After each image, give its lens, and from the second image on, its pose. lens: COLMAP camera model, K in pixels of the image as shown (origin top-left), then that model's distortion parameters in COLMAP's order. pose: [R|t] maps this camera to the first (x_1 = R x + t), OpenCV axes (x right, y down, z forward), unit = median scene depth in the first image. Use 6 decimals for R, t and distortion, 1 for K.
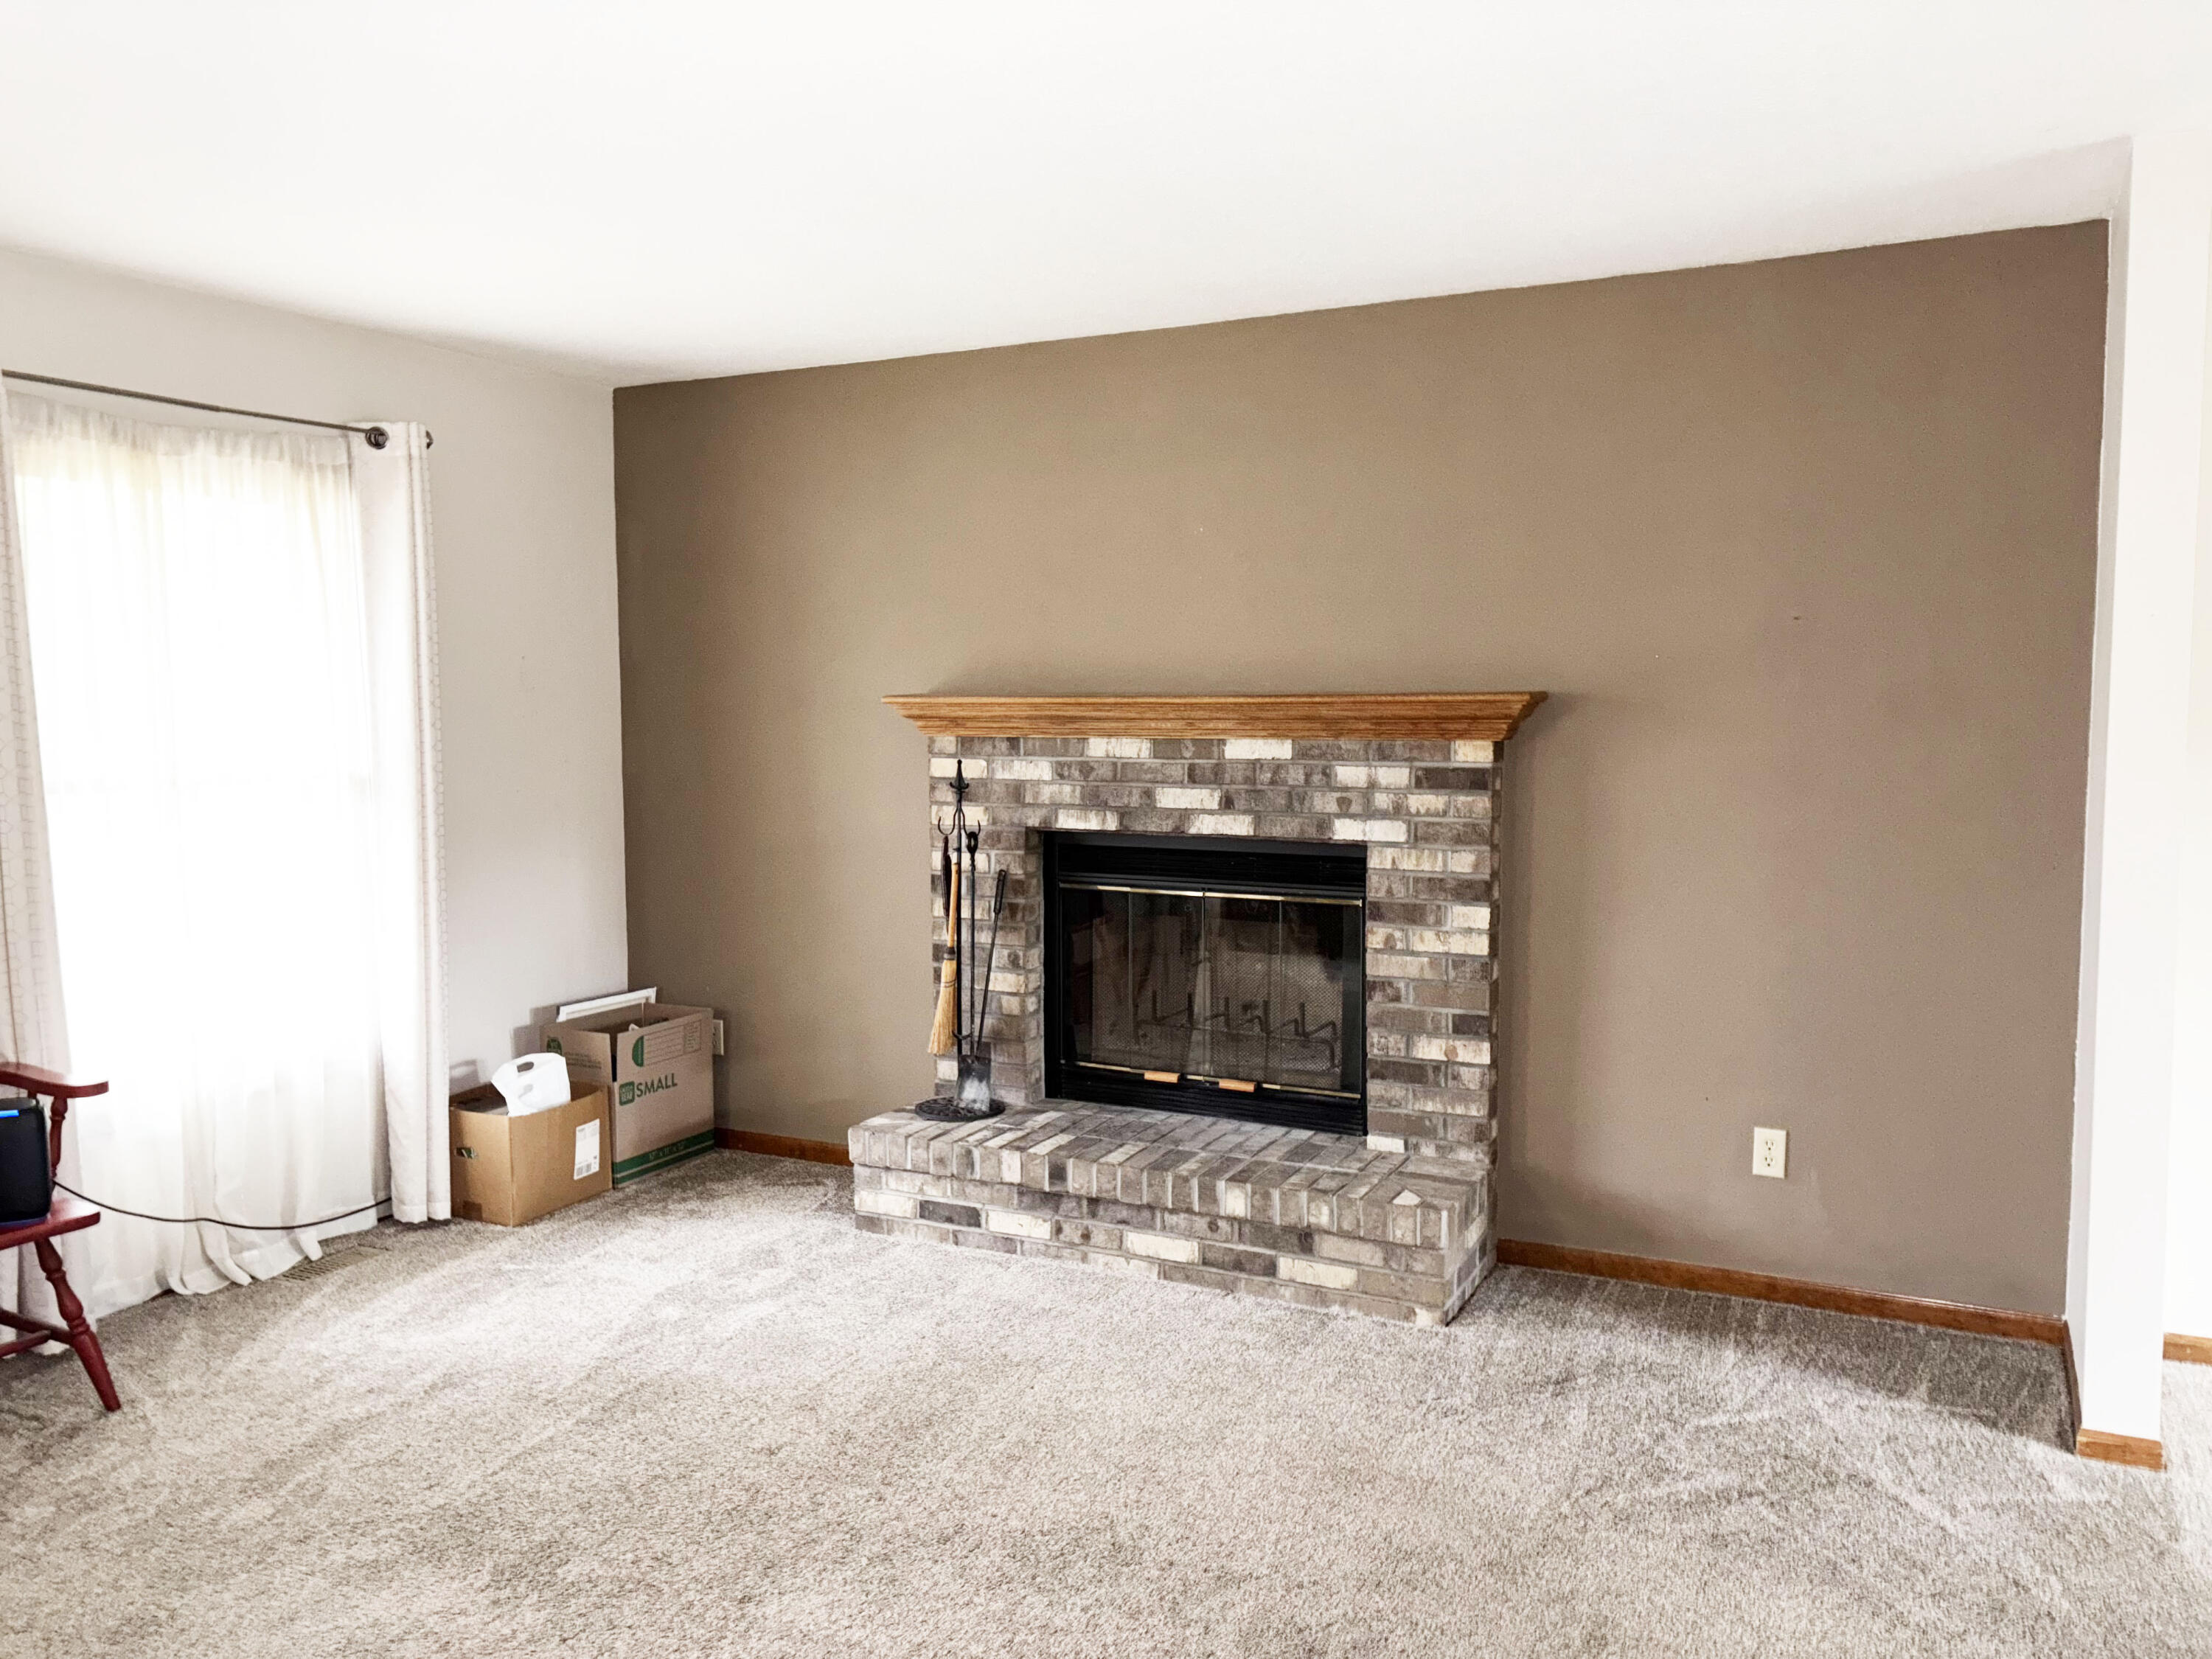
lens RADIAL K [[1667.9, 0, 1106.0], [0, 1667.9, 829.5], [0, 0, 1]] dist [0.101128, -0.125284]
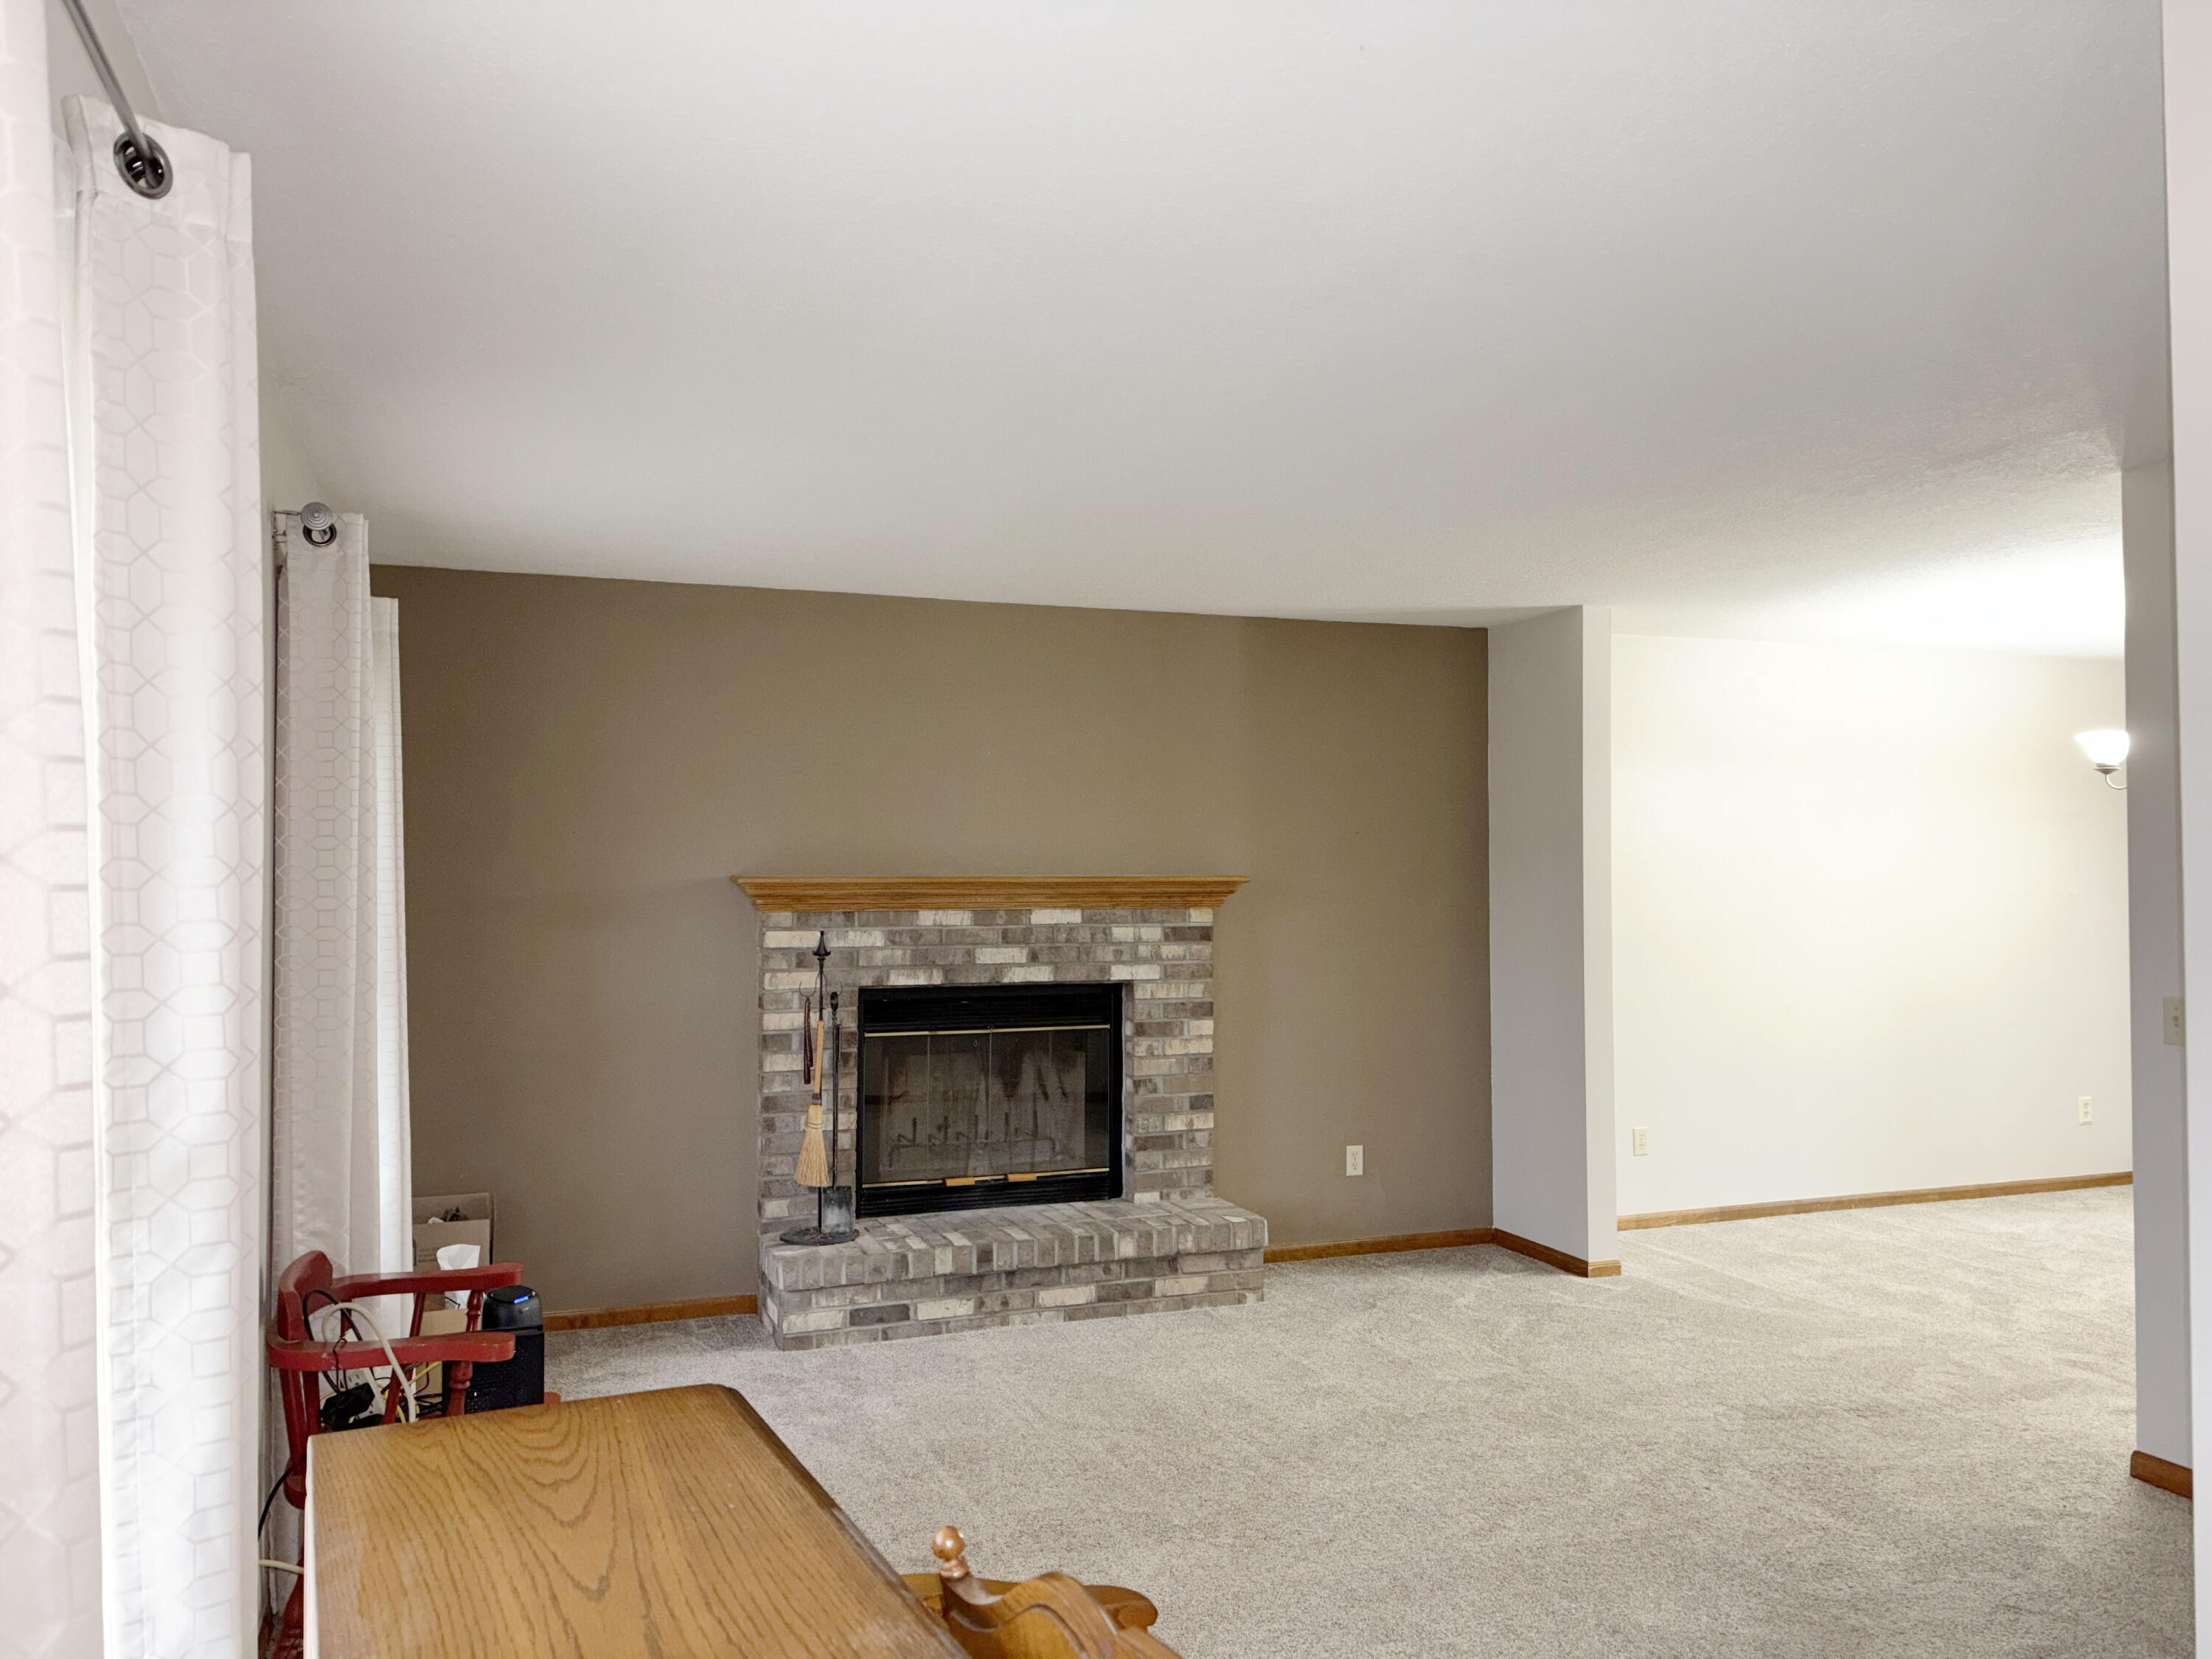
lens RADIAL K [[1667.9, 0, 1106.0], [0, 1667.9, 829.5], [0, 0, 1]] dist [0.101128, -0.125284]
pose [[0.685152, 0.020236, 0.728119, -0.882807], [0.058718, 0.994826, -0.082901, -0.003870], [-0.726029, 0.099554, 0.680419, 0.044717]]
